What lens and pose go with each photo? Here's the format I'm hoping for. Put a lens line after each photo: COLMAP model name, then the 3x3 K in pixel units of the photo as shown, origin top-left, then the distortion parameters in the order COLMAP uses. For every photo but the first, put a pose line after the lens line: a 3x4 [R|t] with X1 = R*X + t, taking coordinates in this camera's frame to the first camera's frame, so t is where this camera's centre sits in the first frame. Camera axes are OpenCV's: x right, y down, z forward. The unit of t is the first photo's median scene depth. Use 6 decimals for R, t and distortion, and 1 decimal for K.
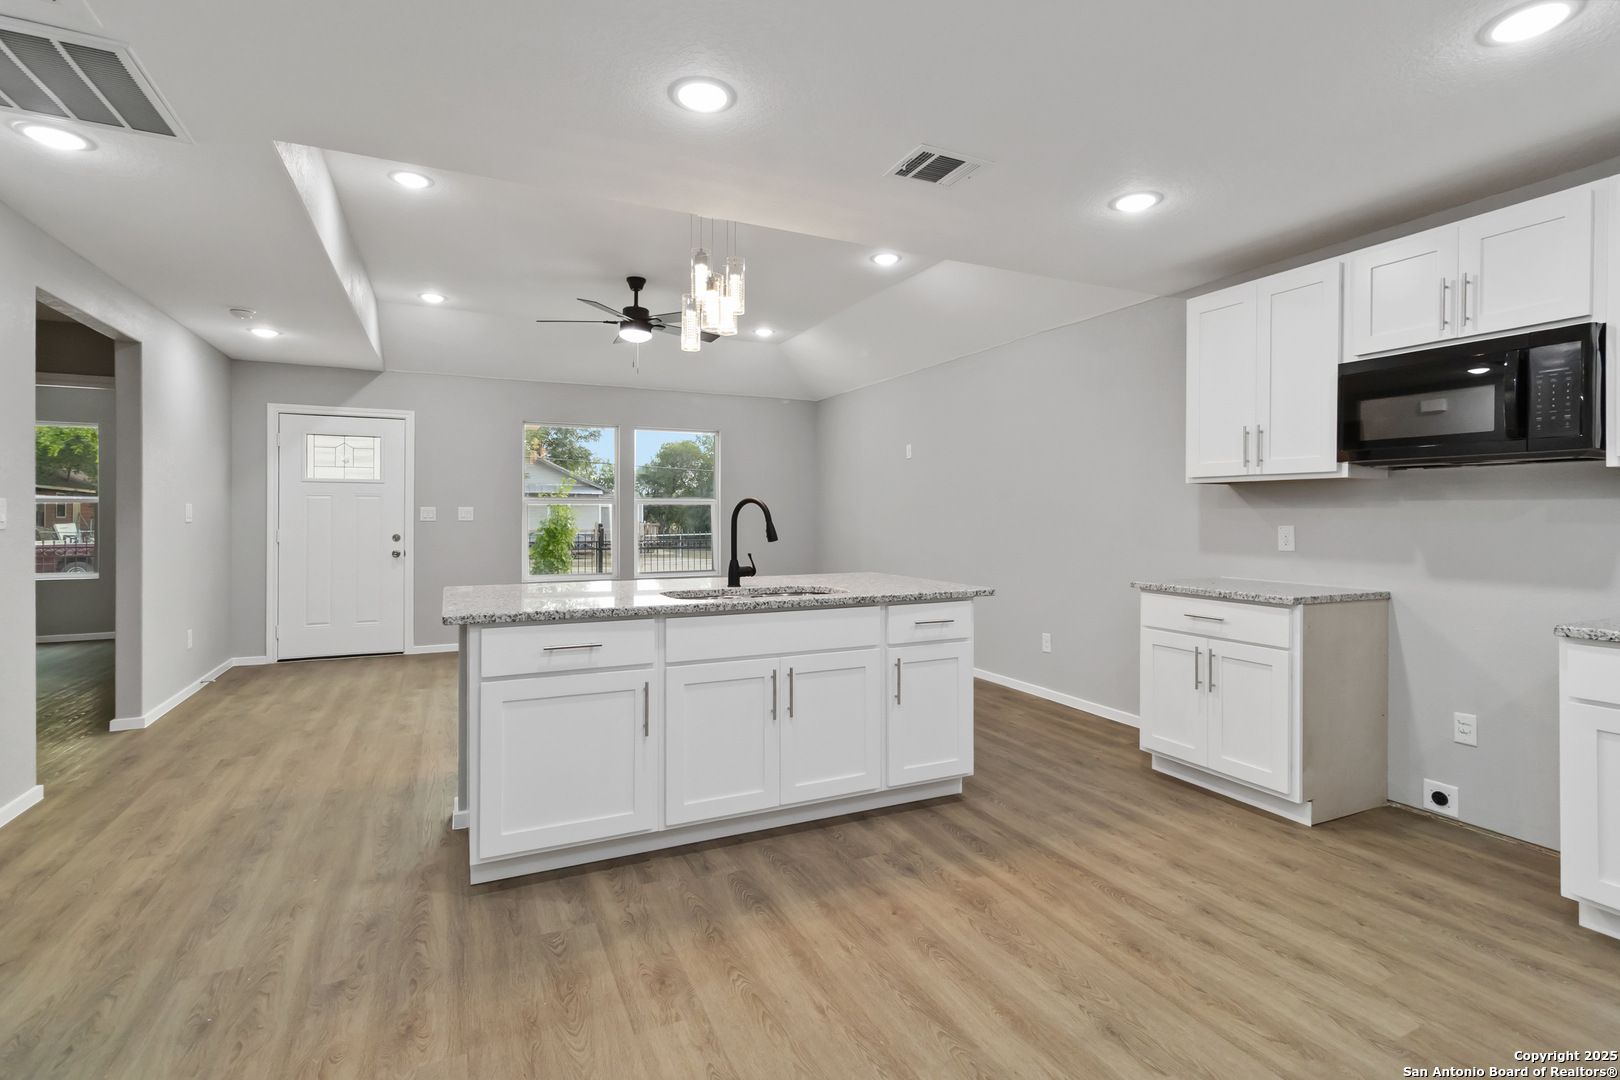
lens RADIAL K [[762.3, 0, 817.7], [0, 762.3, 516.4], [0, 0, 1]] dist [-0.000653, 0.001265]
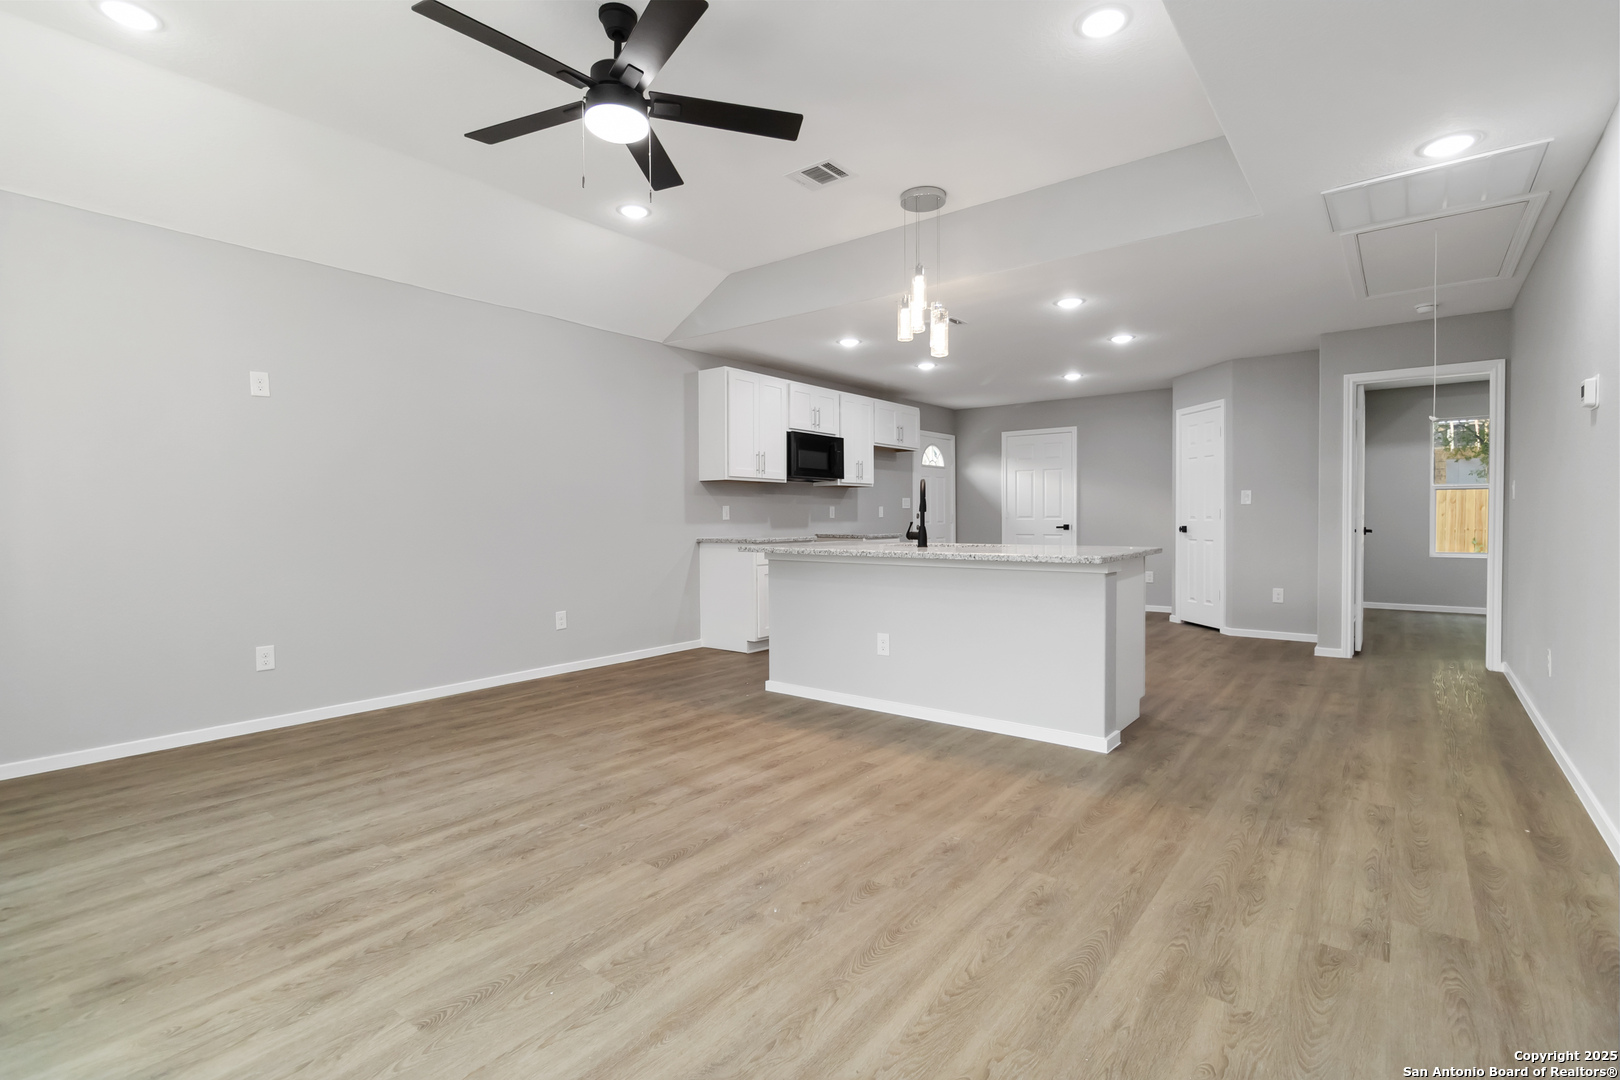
lens RADIAL K [[762.3, 0, 822.1], [0, 762.3, 523.5], [0, 0, 1]] dist [-0.000653, 0.001265]
pose [[-0.454113, -0.008679, 0.890902, -1.316422], [0.006274, 0.999897, 0.012939, 0.038411], [-0.890922, 0.011465, -0.454012, 1.934309]]
